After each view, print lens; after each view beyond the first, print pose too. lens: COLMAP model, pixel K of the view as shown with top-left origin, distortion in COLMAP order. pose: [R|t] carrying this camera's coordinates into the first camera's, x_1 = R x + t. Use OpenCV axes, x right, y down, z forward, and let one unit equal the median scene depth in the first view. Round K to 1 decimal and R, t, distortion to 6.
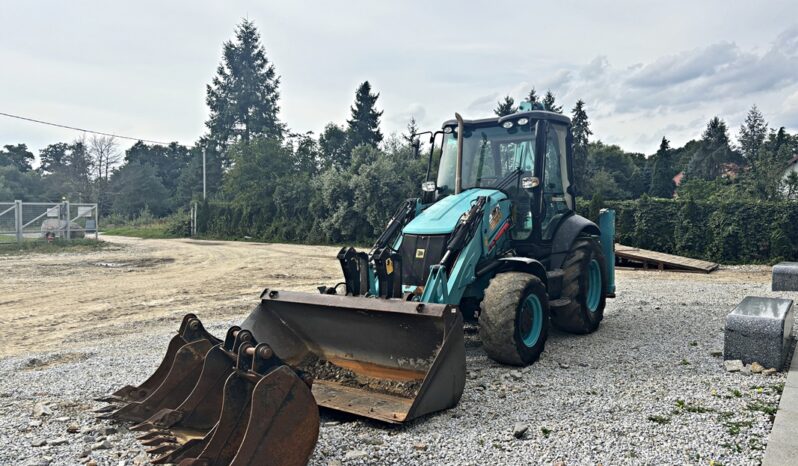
lens RADIAL K [[599.9, 0, 400.5], [0, 599.9, 230.6], [0, 0, 1]] dist [0.044920, -0.045168]
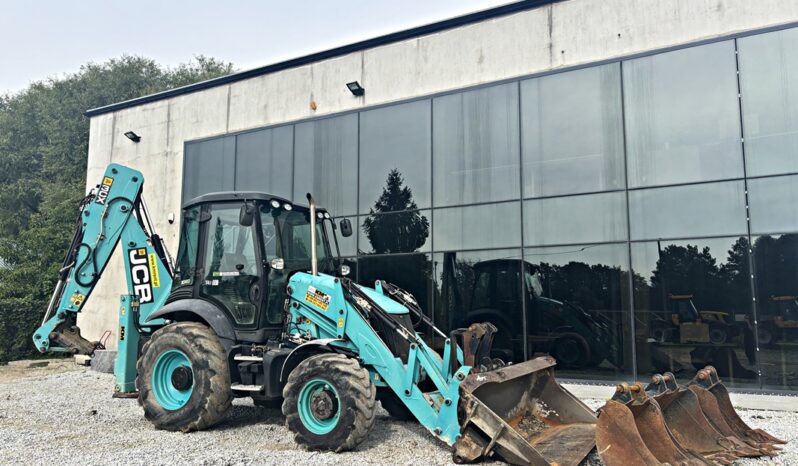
lens RADIAL K [[607.2, 0, 399.5], [0, 607.2, 234.1], [0, 0, 1]] dist [0.023983, -0.006571]
pose [[-0.117818, 0.131497, 0.984290, -0.247004], [0.031165, 0.991195, -0.128689, 0.000879], [-0.992546, 0.015513, -0.120878, 0.269381]]
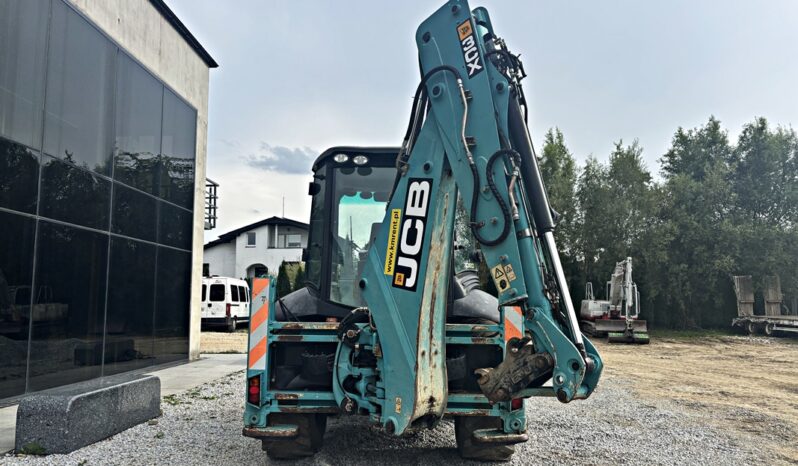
lens RADIAL K [[609.3, 0, 396.6], [0, 609.3, 232.8], [0, 0, 1]] dist [0.028140, -0.004222]
pose [[-0.837466, -0.065434, -0.542558, 0.176686], [-0.017482, 0.995506, -0.093076, -0.007809], [0.546210, -0.068463, -0.834846, 0.493652]]
